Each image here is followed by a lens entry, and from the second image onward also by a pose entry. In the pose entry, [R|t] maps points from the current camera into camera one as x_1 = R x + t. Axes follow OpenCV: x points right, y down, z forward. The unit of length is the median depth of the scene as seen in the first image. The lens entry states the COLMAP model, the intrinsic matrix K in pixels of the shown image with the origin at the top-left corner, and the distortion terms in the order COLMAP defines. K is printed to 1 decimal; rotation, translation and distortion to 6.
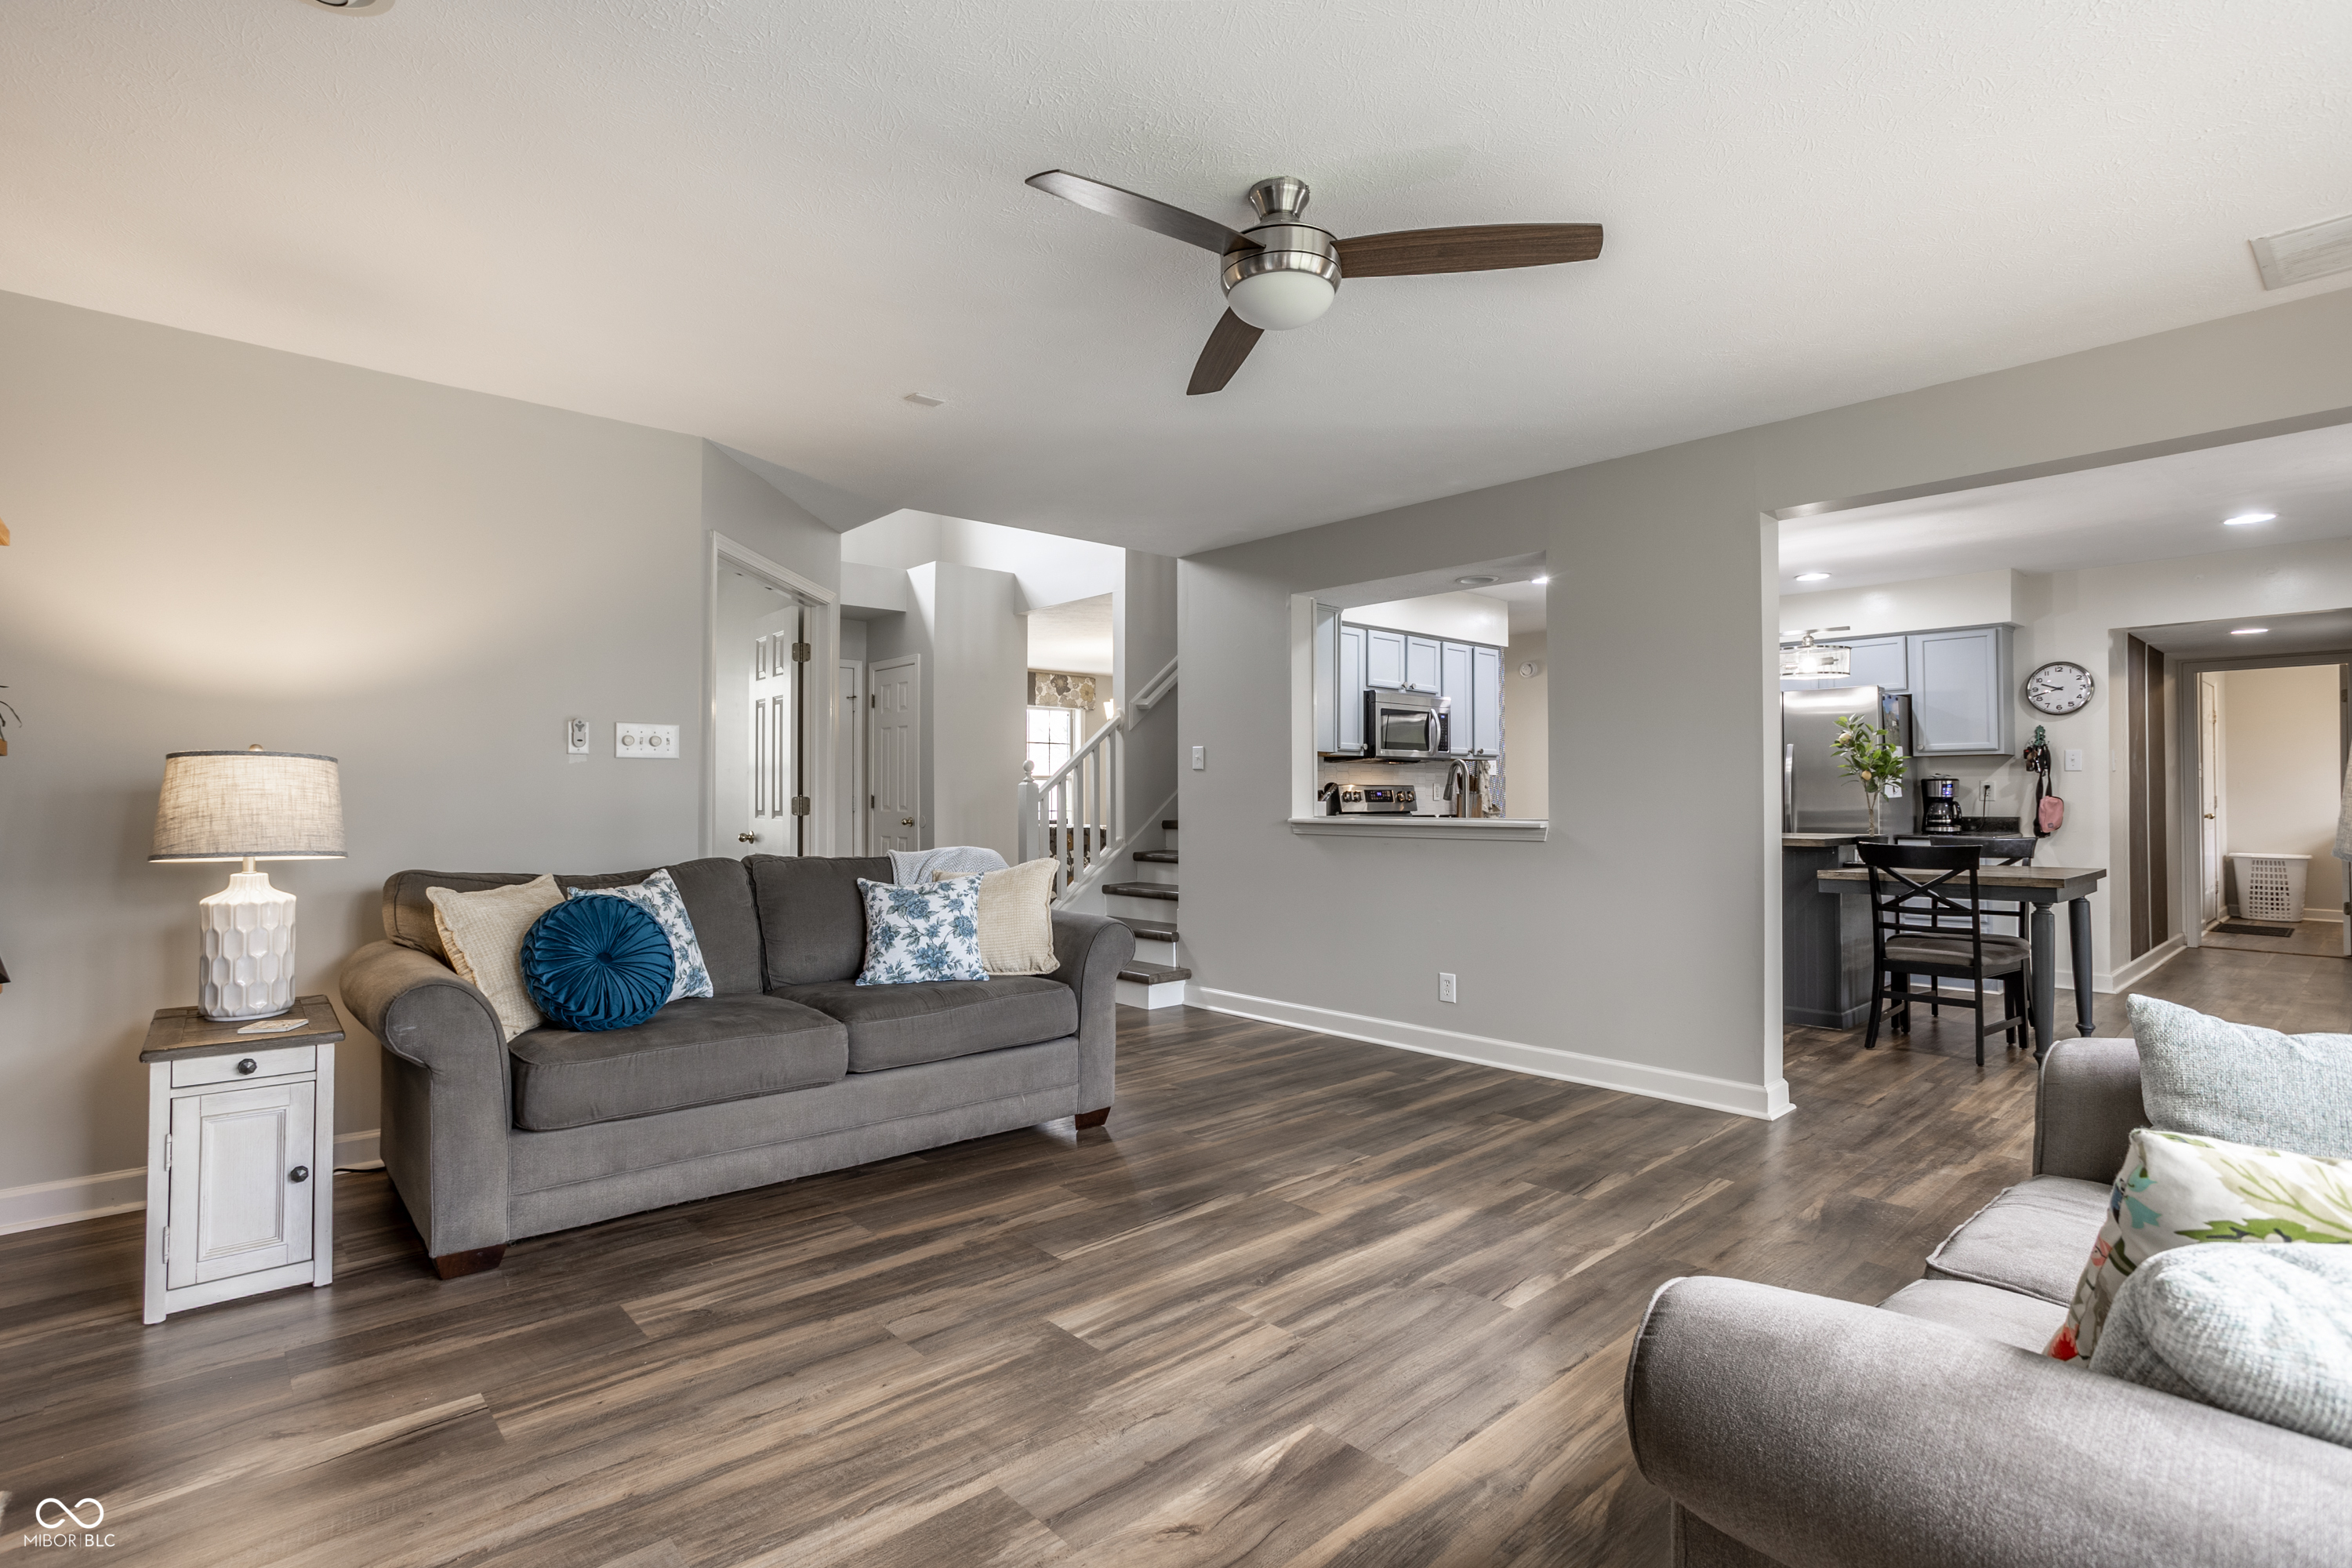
lens RADIAL K [[1133.6, 0, 1157.5], [0, 1133.6, 783.7], [0, 0, 1]] dist [-0.055070, 0.036044]
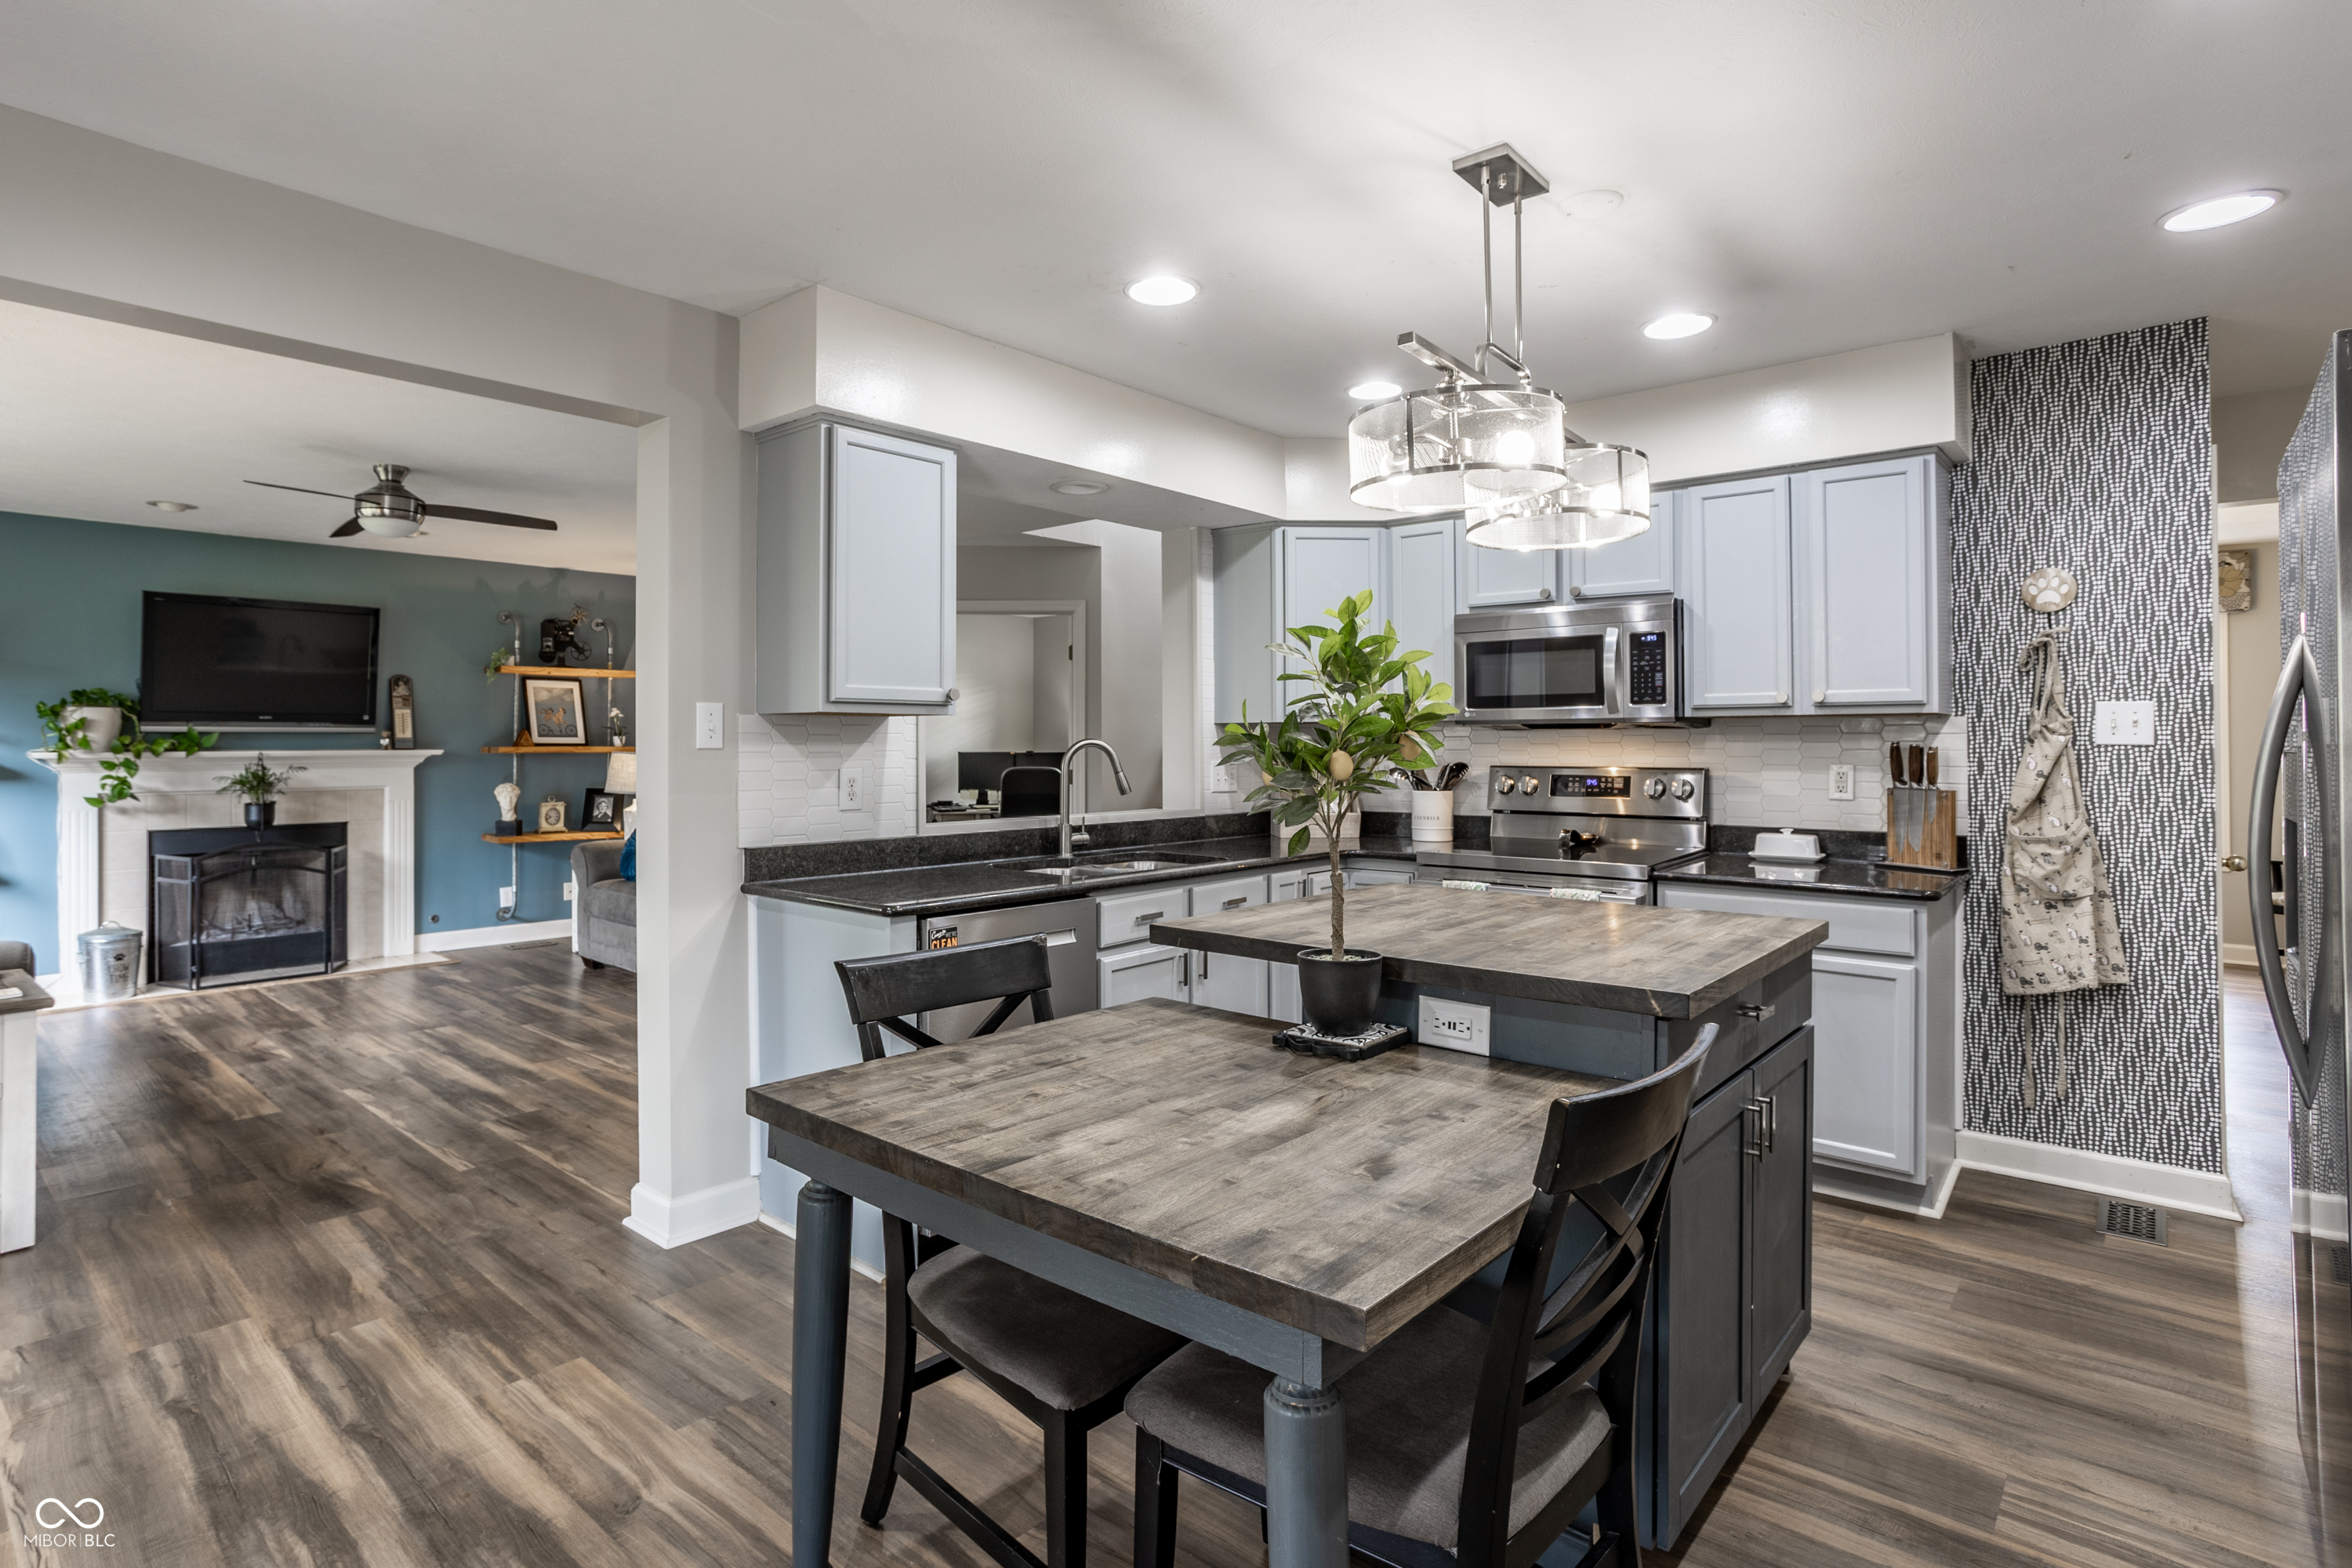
lens RADIAL K [[1190.8, 0, 1081.7], [0, 1190.8, 730.1], [0, 0, 1]] dist [-0.053880, 0.029148]
pose [[0.095653, -0.010725, -0.995357, 1.775202], [0.013161, 0.999868, -0.009509, -0.034863], [0.995328, -0.012190, 0.095781, 1.582479]]
